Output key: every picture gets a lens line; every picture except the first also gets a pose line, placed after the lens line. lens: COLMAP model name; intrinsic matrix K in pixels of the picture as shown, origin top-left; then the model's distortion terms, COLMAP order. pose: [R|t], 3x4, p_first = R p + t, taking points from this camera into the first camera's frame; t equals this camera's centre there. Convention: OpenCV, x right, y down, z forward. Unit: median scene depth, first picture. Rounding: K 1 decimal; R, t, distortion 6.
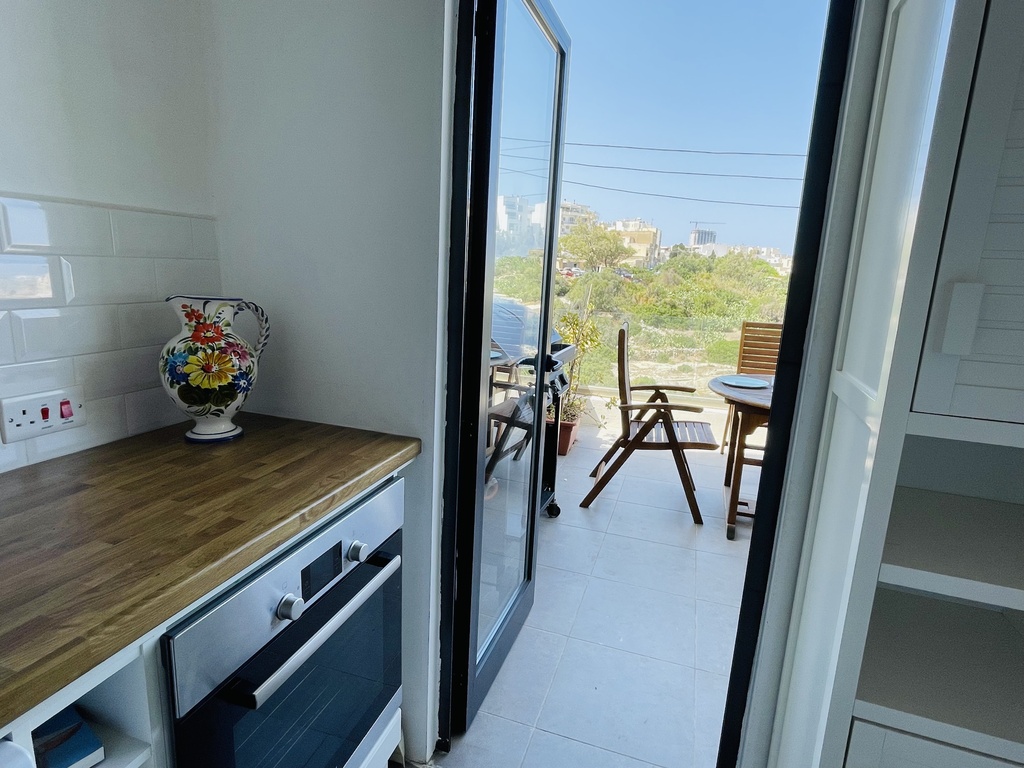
lens RADIAL K [[539.7, 0, 516.9], [0, 539.7, 376.7], [0, 0, 1]] dist [0.002197, -0.012897]
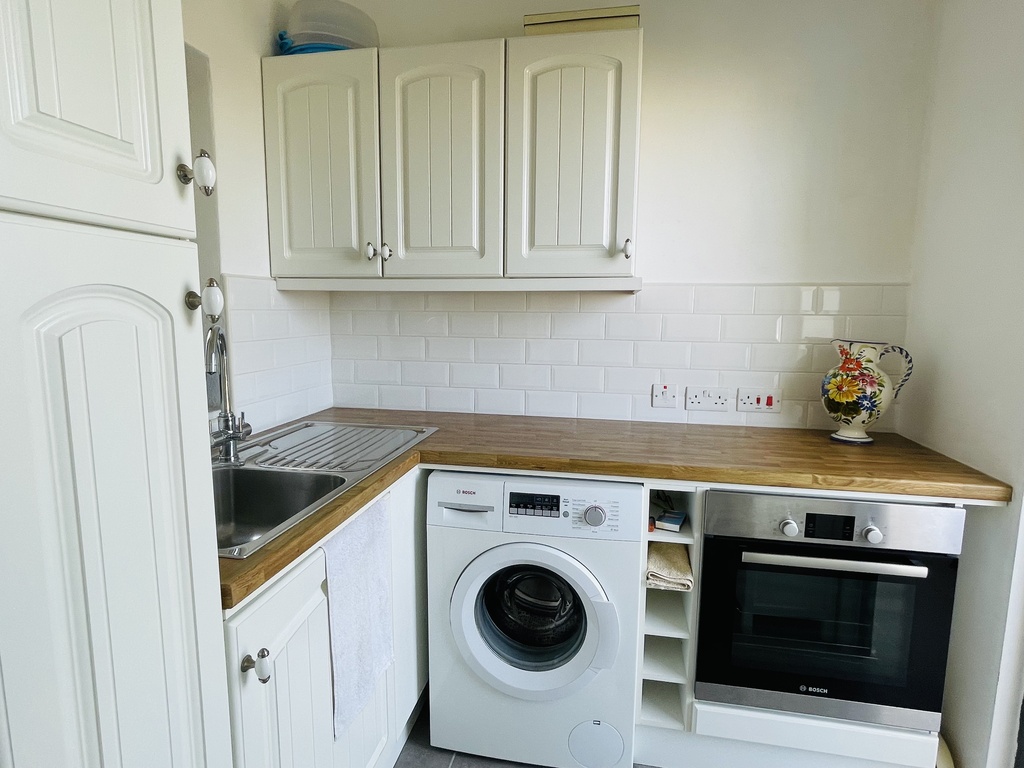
lens RADIAL K [[539.7, 0, 516.9], [0, 539.7, 376.7], [0, 0, 1]] dist [0.002197, -0.012897]
pose [[0.118930, 0.075633, -0.990018, 0.753281], [-0.194188, 0.979611, 0.051510, 0.048478], [0.973728, 0.186124, 0.131192, -0.052856]]
